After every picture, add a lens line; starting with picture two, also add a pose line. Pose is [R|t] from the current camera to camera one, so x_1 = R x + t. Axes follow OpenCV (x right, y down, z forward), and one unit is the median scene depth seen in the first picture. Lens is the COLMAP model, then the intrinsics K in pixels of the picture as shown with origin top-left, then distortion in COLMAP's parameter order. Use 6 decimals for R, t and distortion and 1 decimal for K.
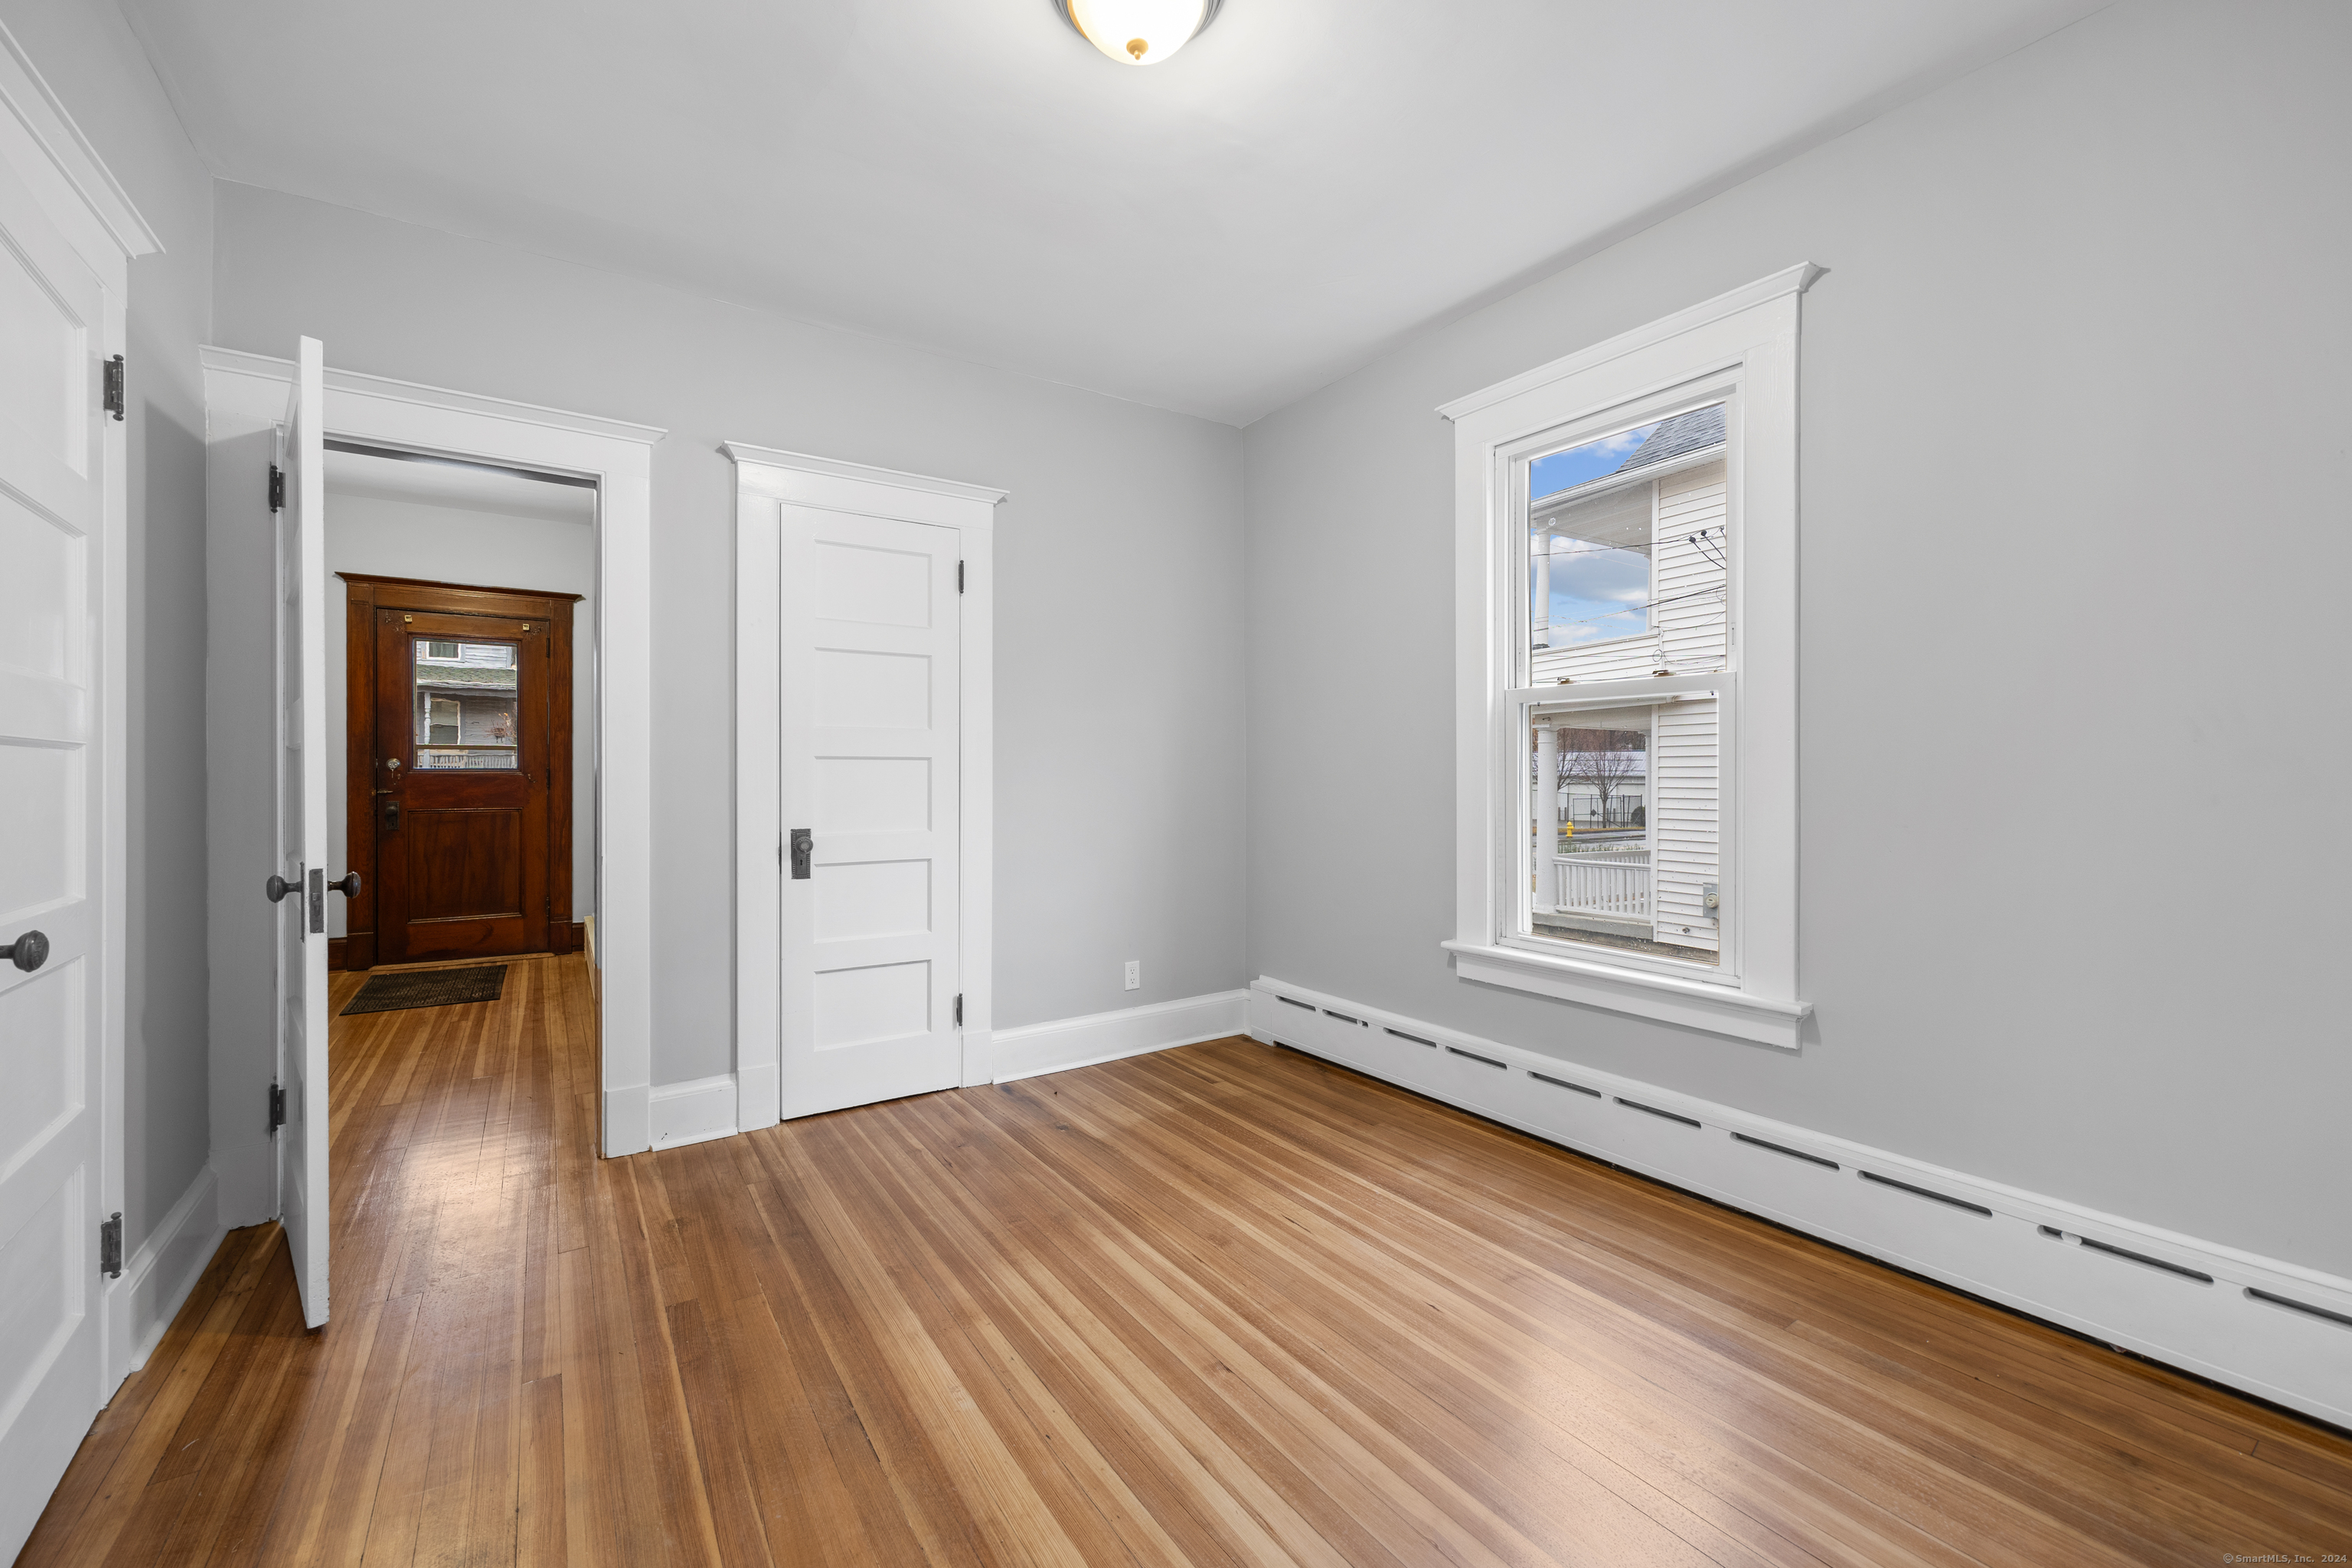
lens RADIAL K [[942.3, 0, 1176.3], [0, 942.3, 779.8], [0, 0, 1]] dist [-0.001471, -0.000231]
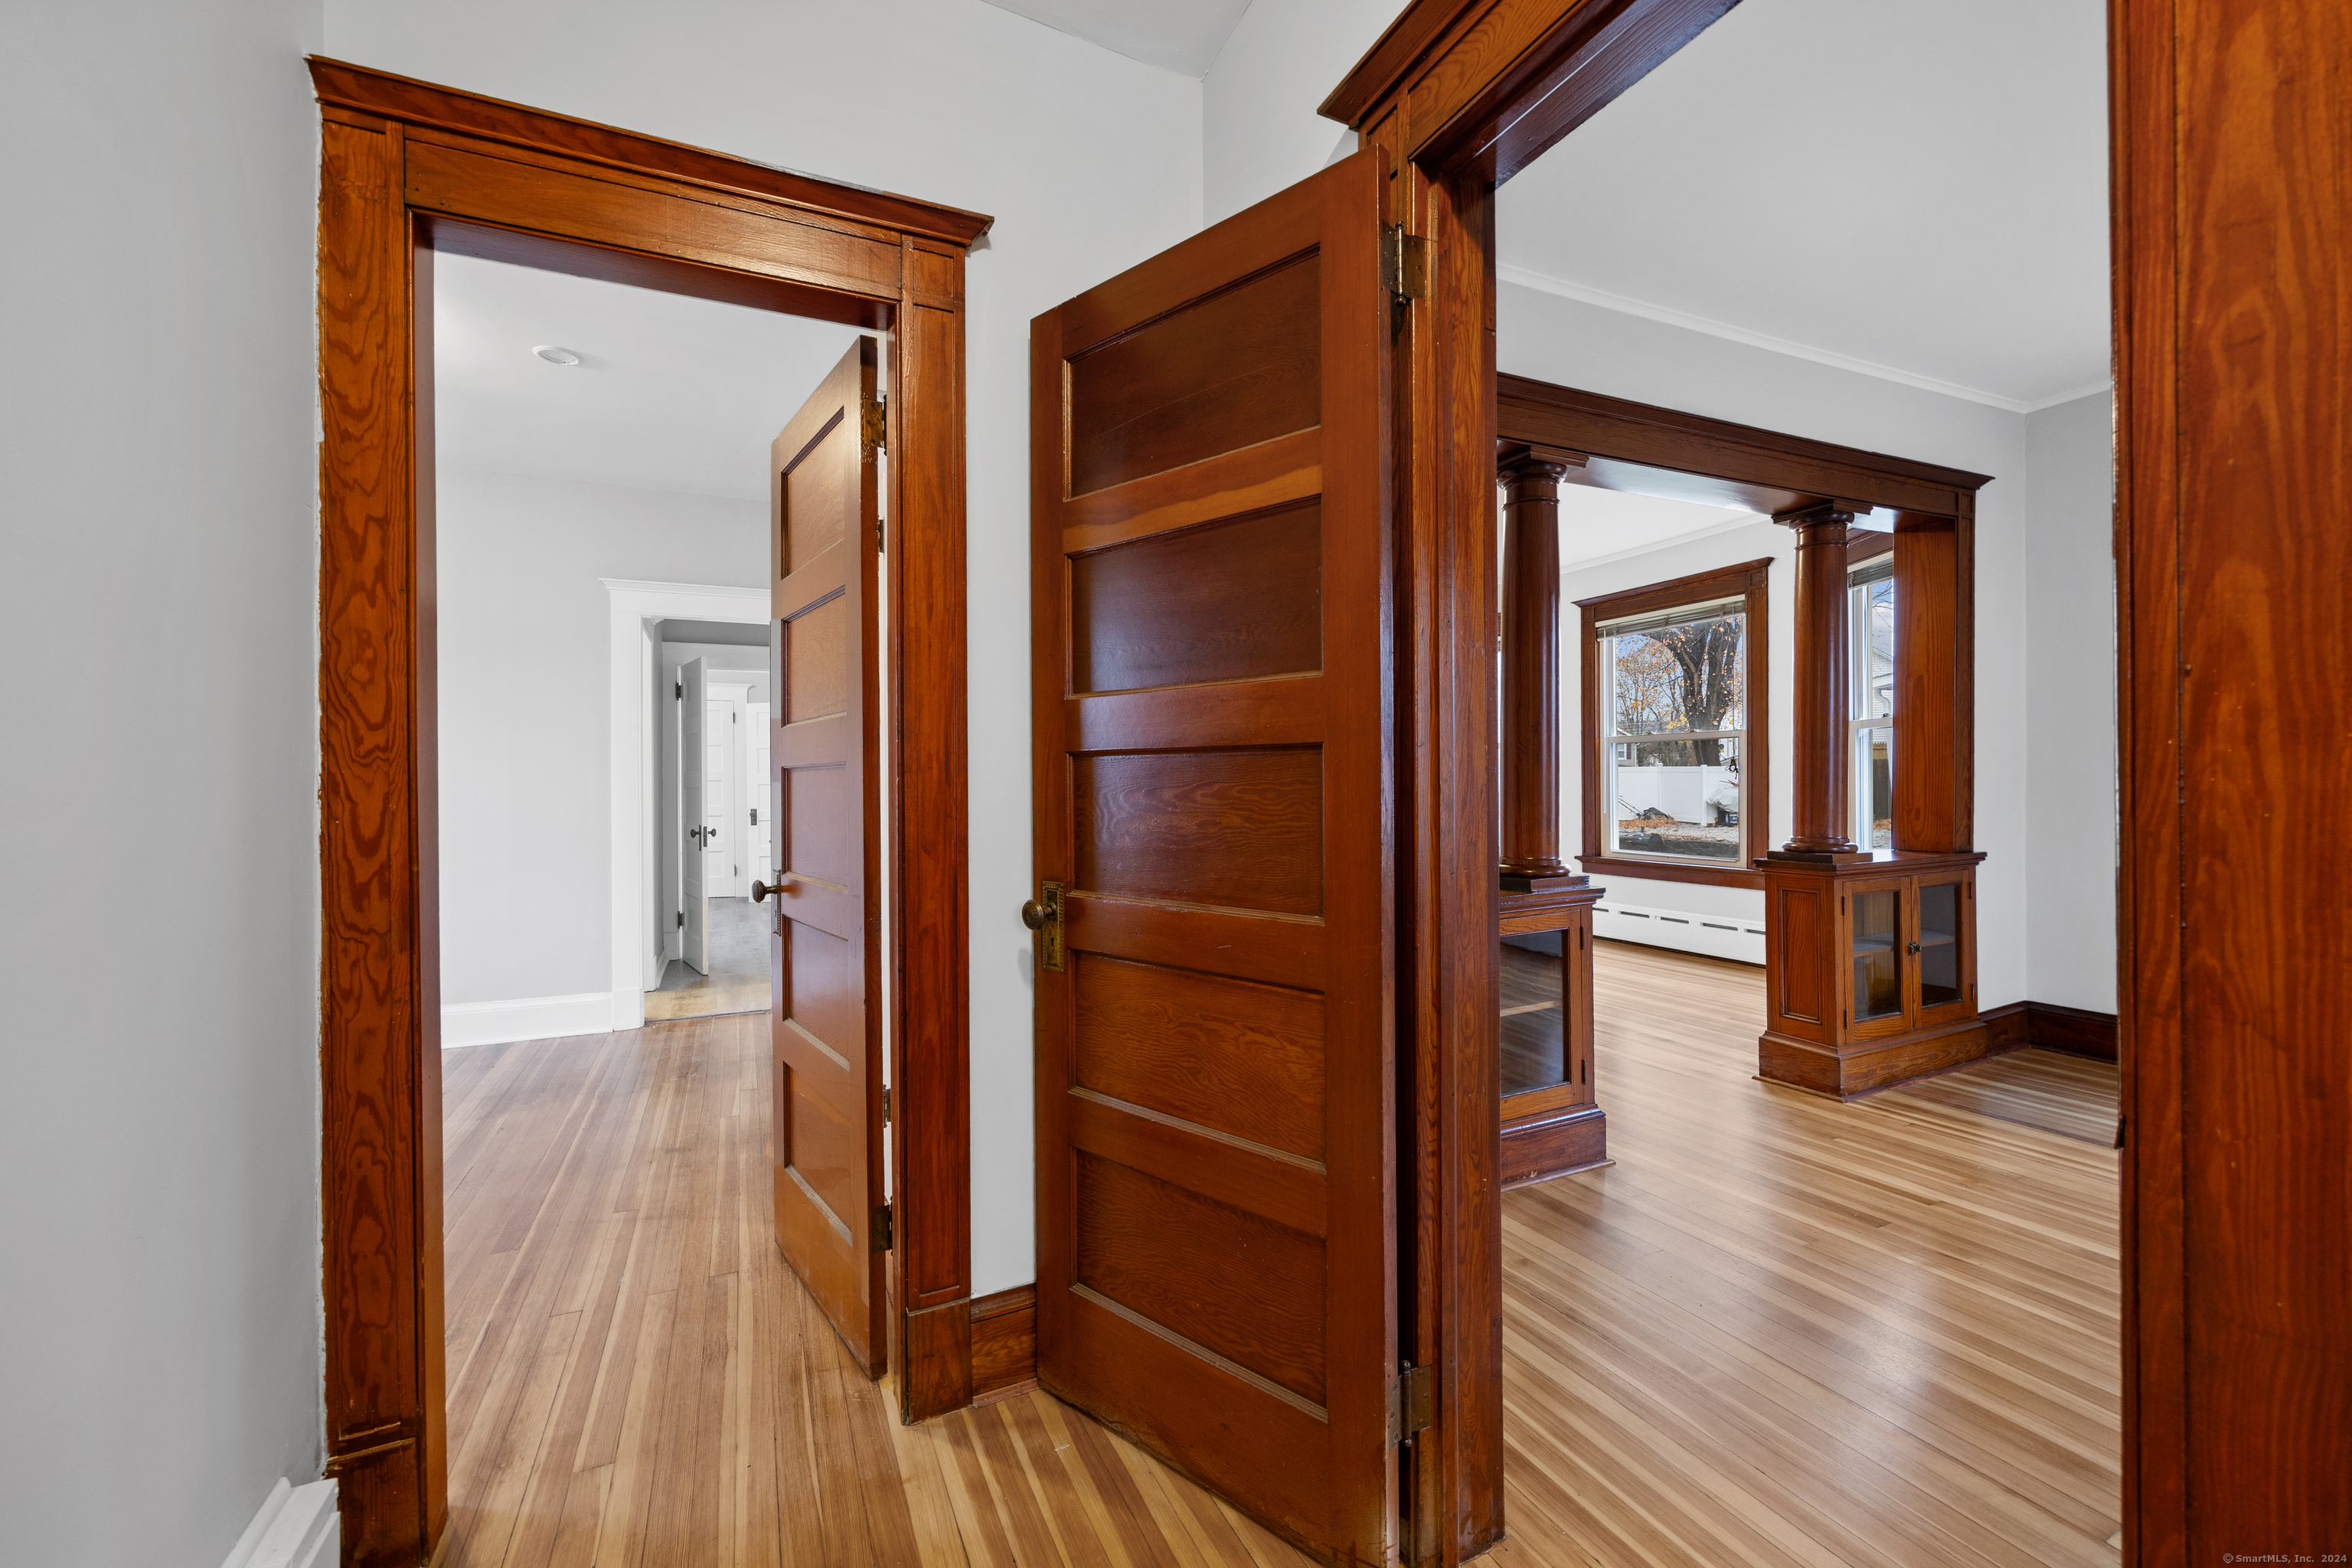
lens RADIAL K [[942.3, 0, 1166.4], [0, 942.3, 786.9], [0, 0, 1]] dist [-0.001471, -0.000231]
pose [[-0.985885, 0.011621, 0.167022, -1.765240], [0.012522, 0.999912, 0.004342, -0.011681], [-0.166956, 0.006373, -0.985944, 2.314099]]
